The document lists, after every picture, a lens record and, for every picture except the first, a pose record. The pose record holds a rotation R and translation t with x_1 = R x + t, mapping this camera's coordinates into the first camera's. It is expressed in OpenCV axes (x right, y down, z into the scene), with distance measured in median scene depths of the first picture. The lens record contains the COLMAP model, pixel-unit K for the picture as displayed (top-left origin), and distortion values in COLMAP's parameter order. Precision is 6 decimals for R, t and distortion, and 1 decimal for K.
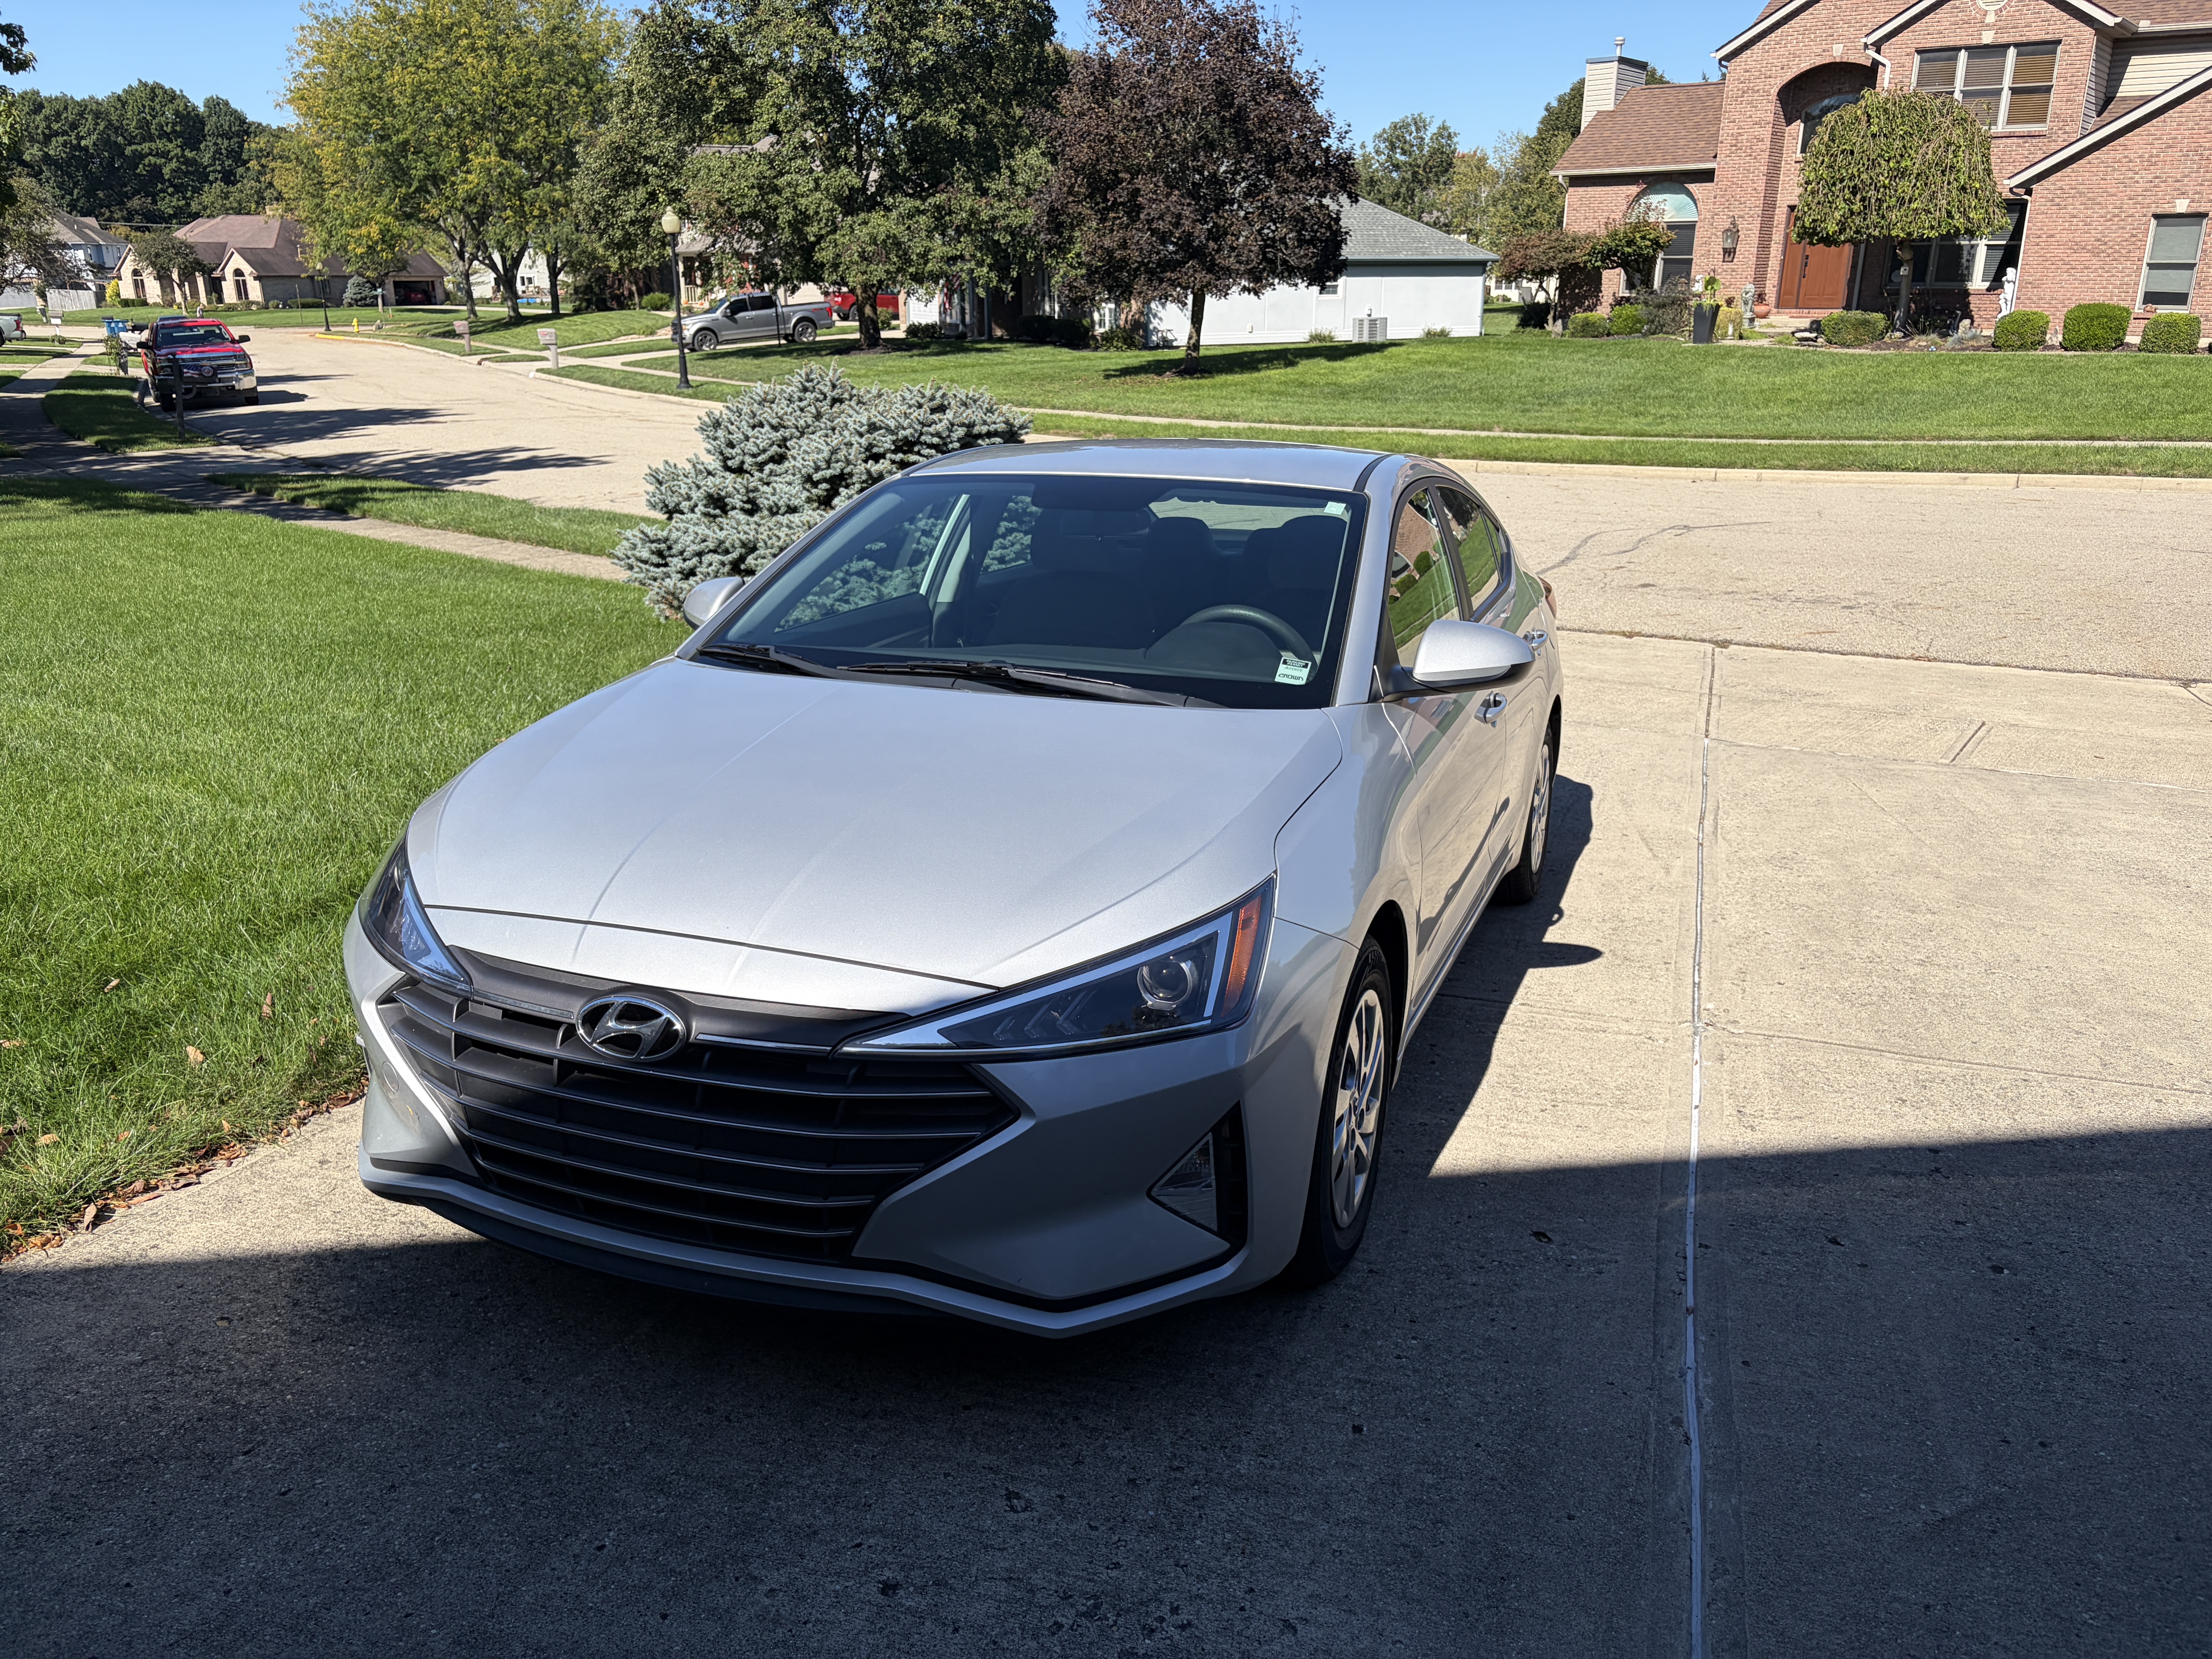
lens RADIAL K [[1681.7, 0, 1103.6], [0, 1681.7, 840.1], [0, 0, 1]] dist [0.016115, -0.034262]
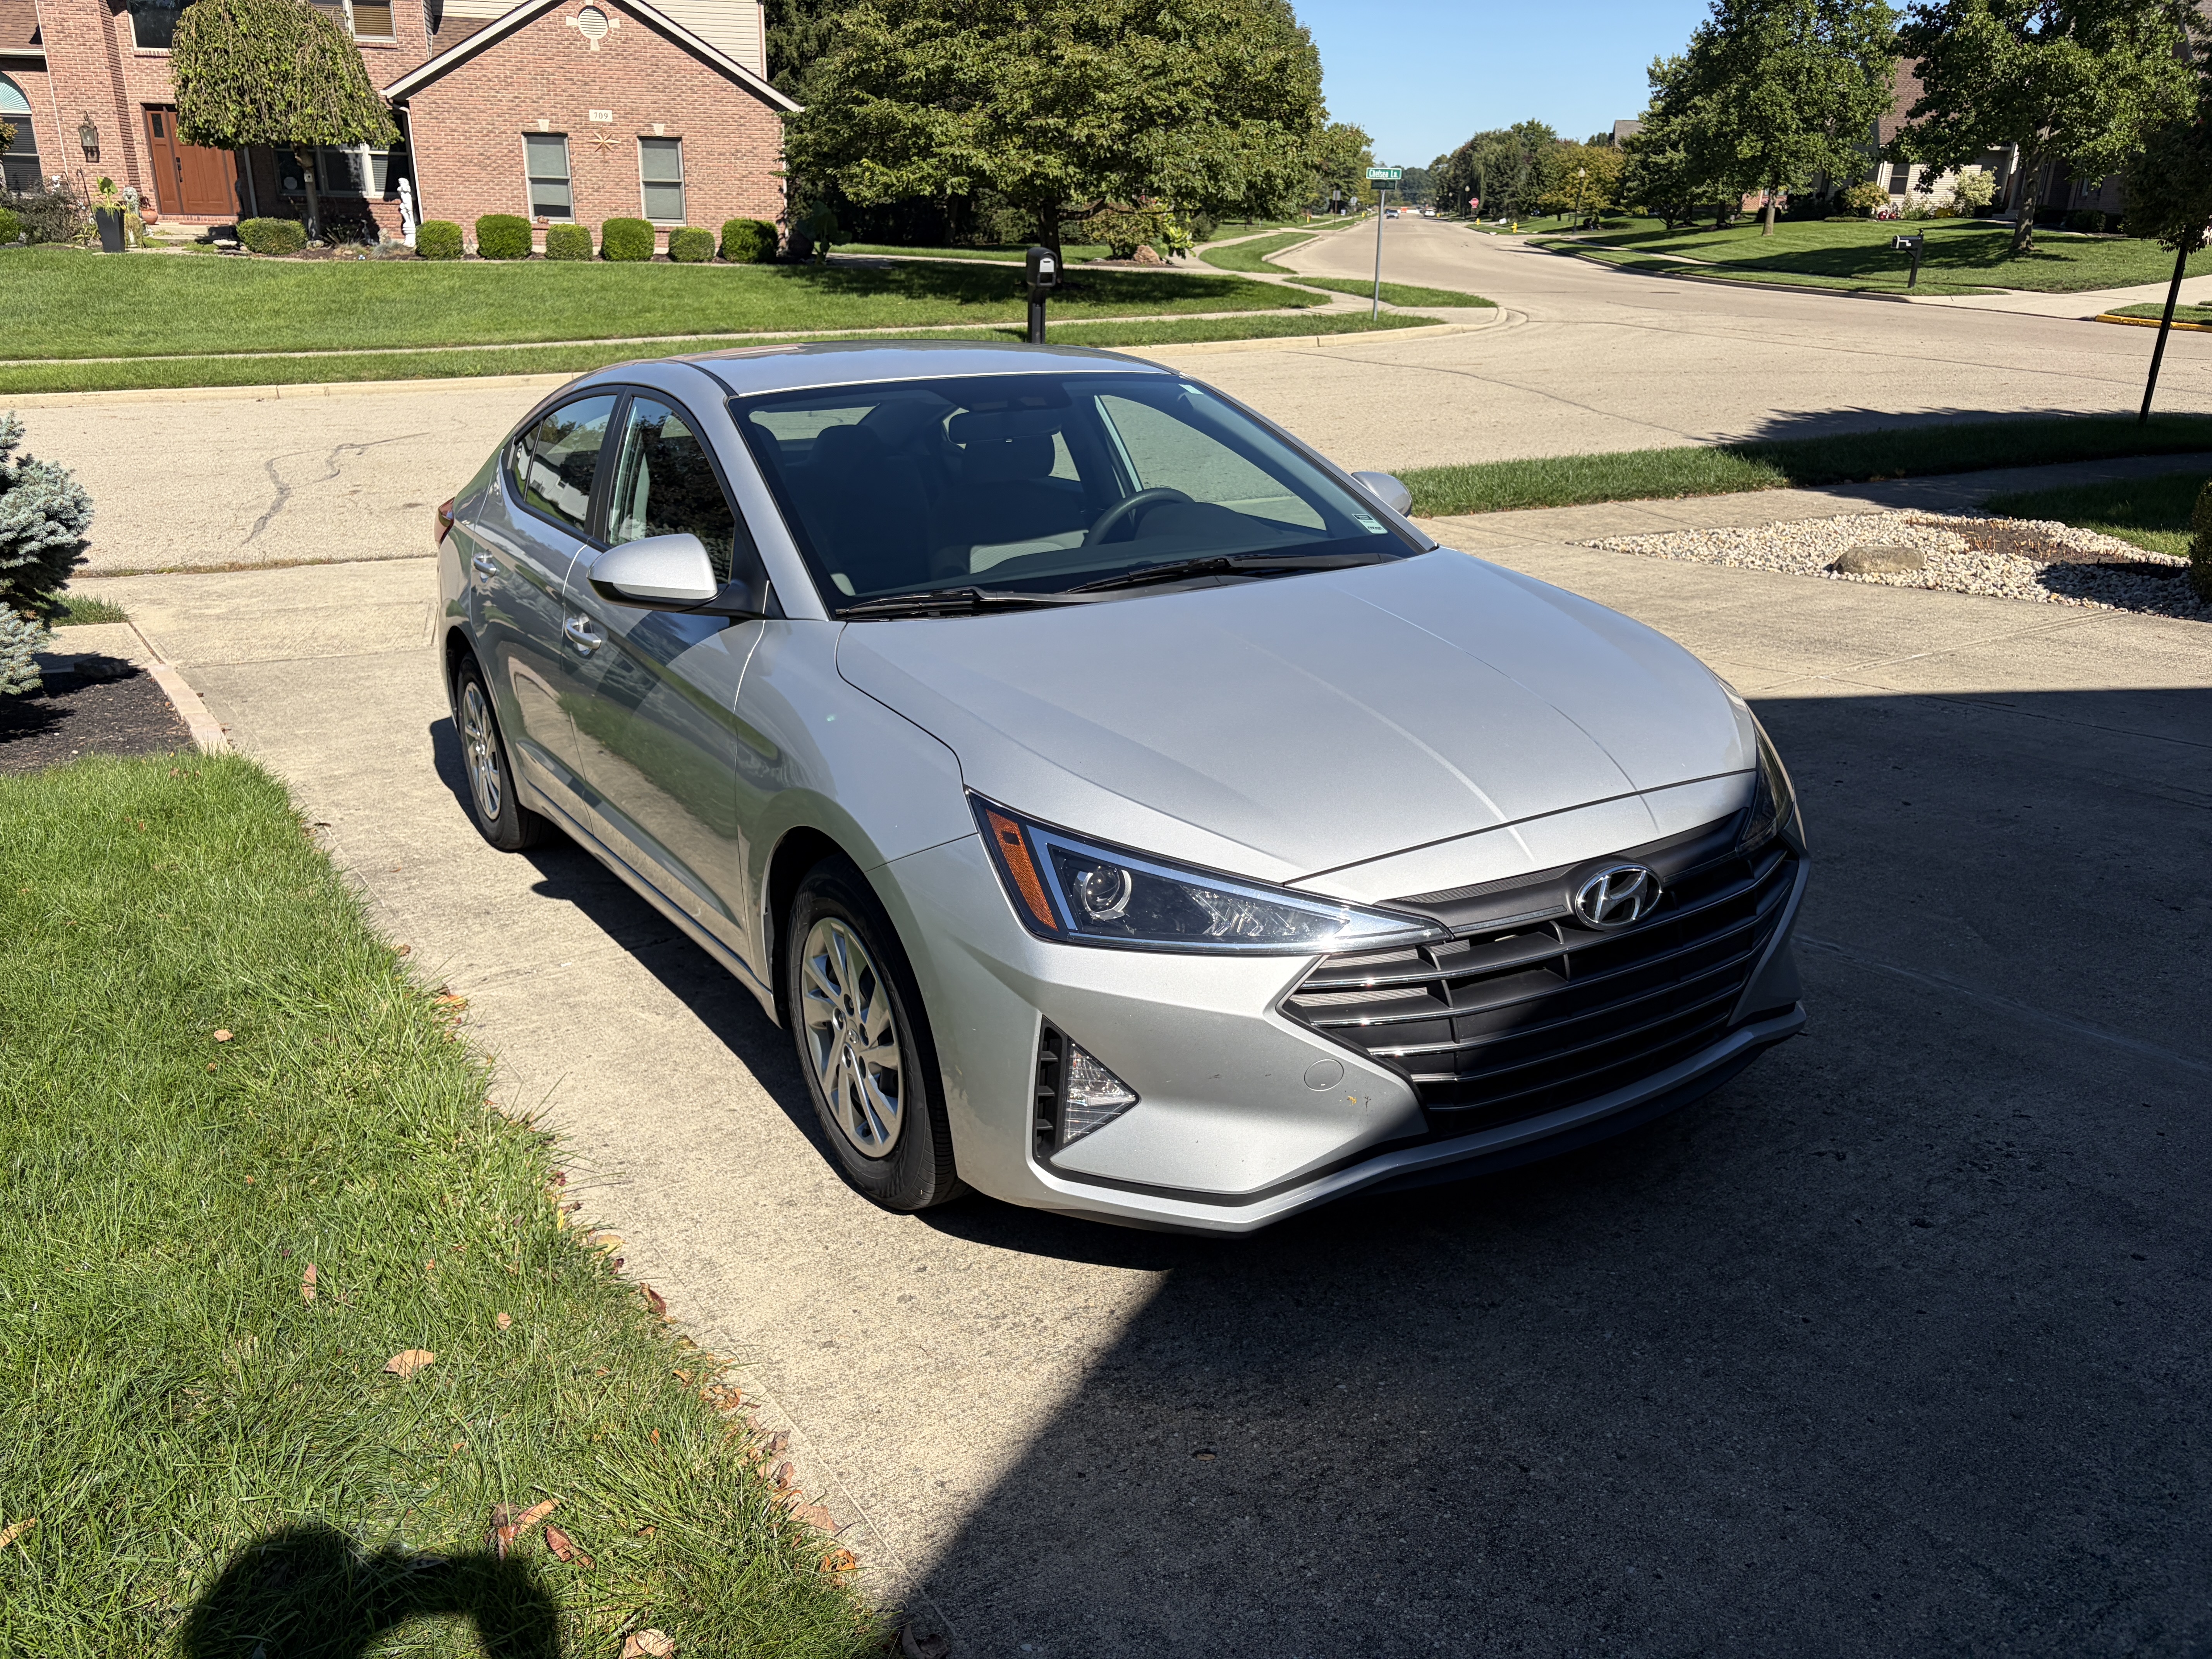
lens RADIAL K [[1681.7, 0, 1106.7], [0, 1681.7, 826.9], [0, 0, 1]] dist [0.016115, -0.034262]
pose [[0.593661, -0.257068, 0.762550, -0.097840], [0.225500, 0.962780, 0.149012, -0.012244], [-0.772474, 0.083493, 0.629534, 0.045521]]
